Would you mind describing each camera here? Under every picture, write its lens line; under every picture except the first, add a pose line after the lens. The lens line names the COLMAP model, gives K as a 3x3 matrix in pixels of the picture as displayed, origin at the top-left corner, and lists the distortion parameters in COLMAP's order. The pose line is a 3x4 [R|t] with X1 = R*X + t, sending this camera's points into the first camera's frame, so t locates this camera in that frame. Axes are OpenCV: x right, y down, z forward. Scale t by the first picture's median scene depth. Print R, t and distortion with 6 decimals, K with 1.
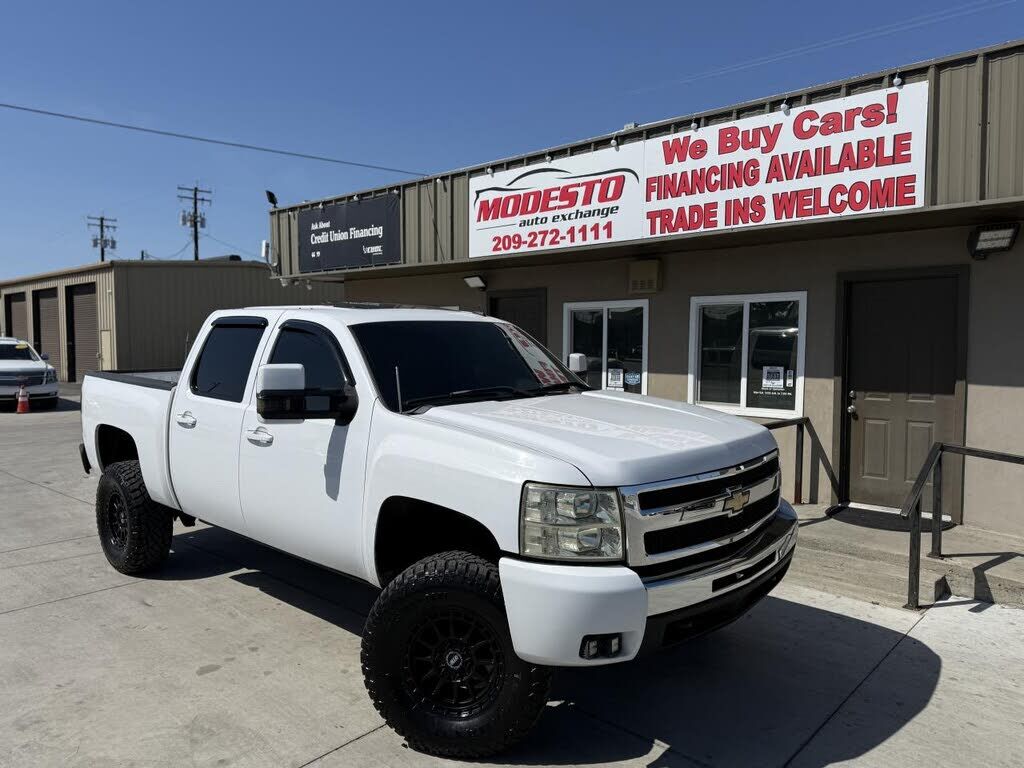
lens RADIAL K [[753.8, 0, 511.1], [0, 753.8, 387.6], [0, 0, 1]] dist [0.057402, -0.075248]
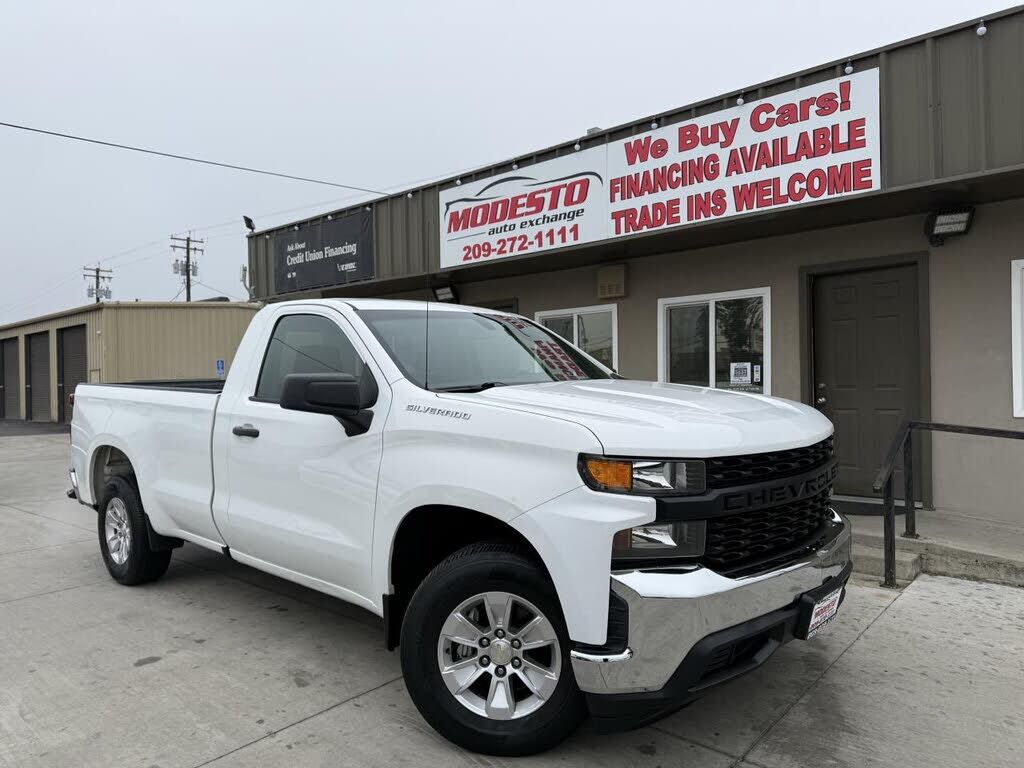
lens RADIAL K [[721.1, 0, 513.3], [0, 721.1, 387.2], [0, 0, 1]] dist [0.048182, -0.060039]
pose [[0.999530, -0.018849, 0.024157, 0.019931], [0.020207, 0.998157, -0.057230, 0.056006], [-0.023034, 0.057691, 0.998069, 0.048004]]
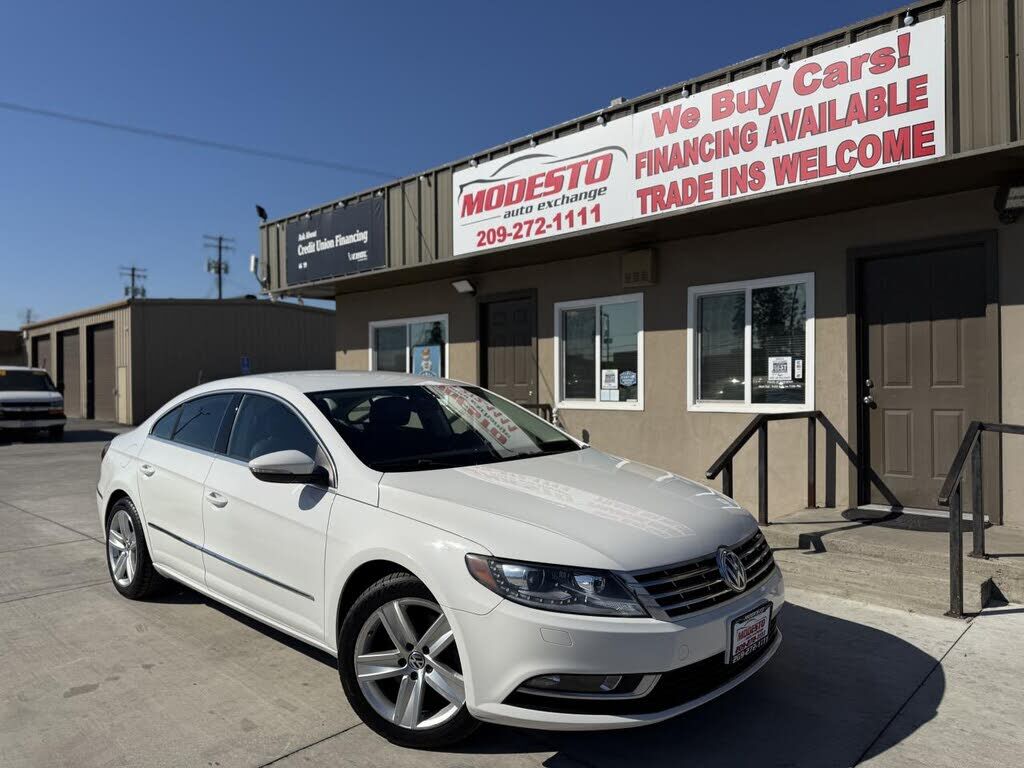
lens RADIAL K [[723.8, 0, 514.9], [0, 723.8, 388.7], [0, 0, 1]] dist [0.035606, -0.043070]
pose [[0.999794, -0.010406, -0.017424, 0.044588], [0.009380, 0.998274, -0.057967, 0.059787], [0.017997, 0.057791, 0.998166, 0.131065]]
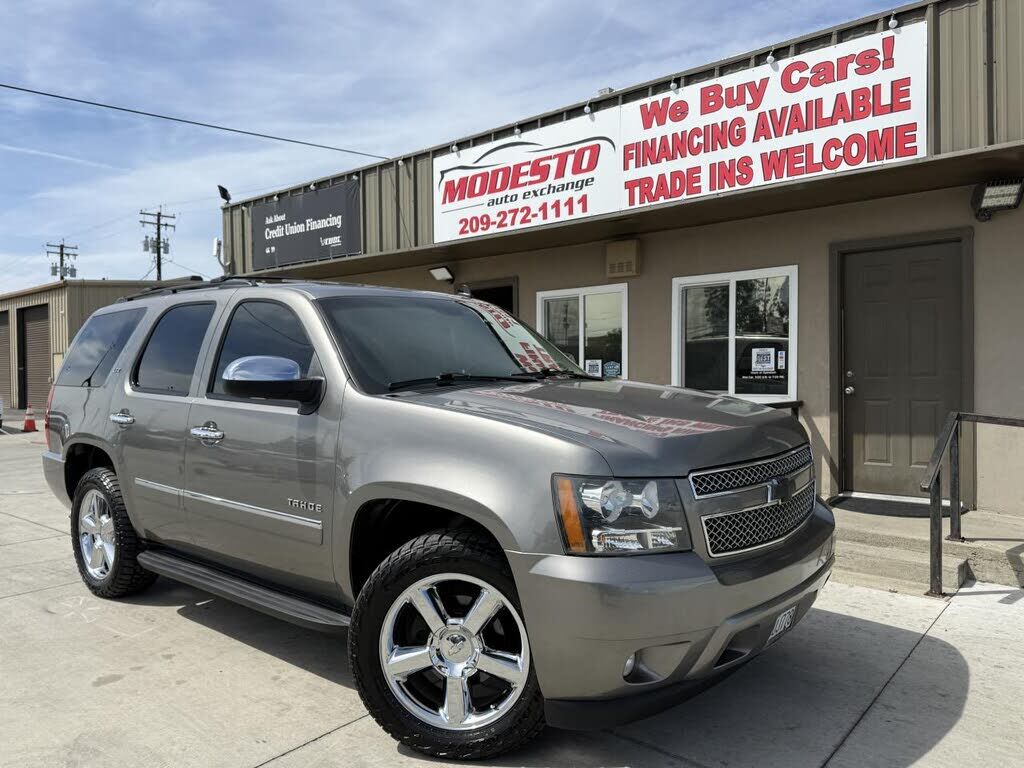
lens RADIAL K [[758.8, 0, 514.1], [0, 758.8, 387.7], [0, 0, 1]] dist [0.038919, -0.051105]
pose [[0.999194, -0.011789, 0.038381, 0.005928], [0.013364, 0.999068, -0.041034, 0.056420], [-0.037862, 0.041513, 0.998420, 0.089141]]
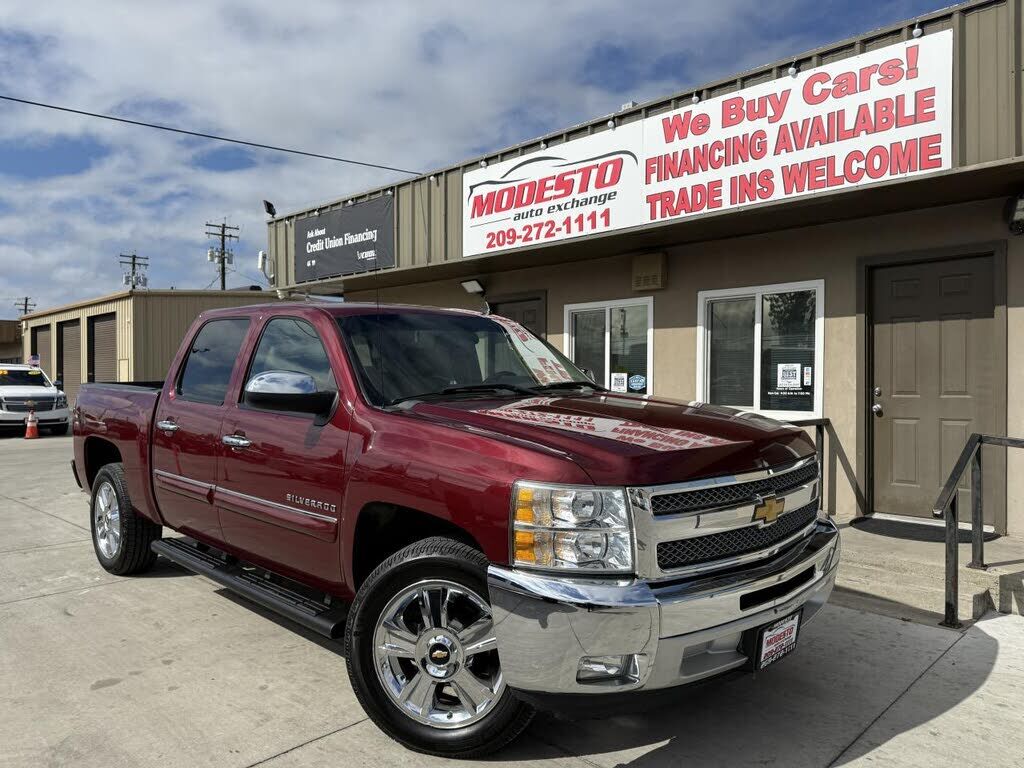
lens RADIAL K [[754.9, 0, 514.4], [0, 754.9, 388.3], [0, 0, 1]] dist [0.046225, -0.053215]
pose [[0.999403, -0.001413, -0.034534, 0.051171], [-0.000345, 0.998705, -0.050865, 0.049487], [0.034561, 0.050847, 0.998108, 0.088424]]
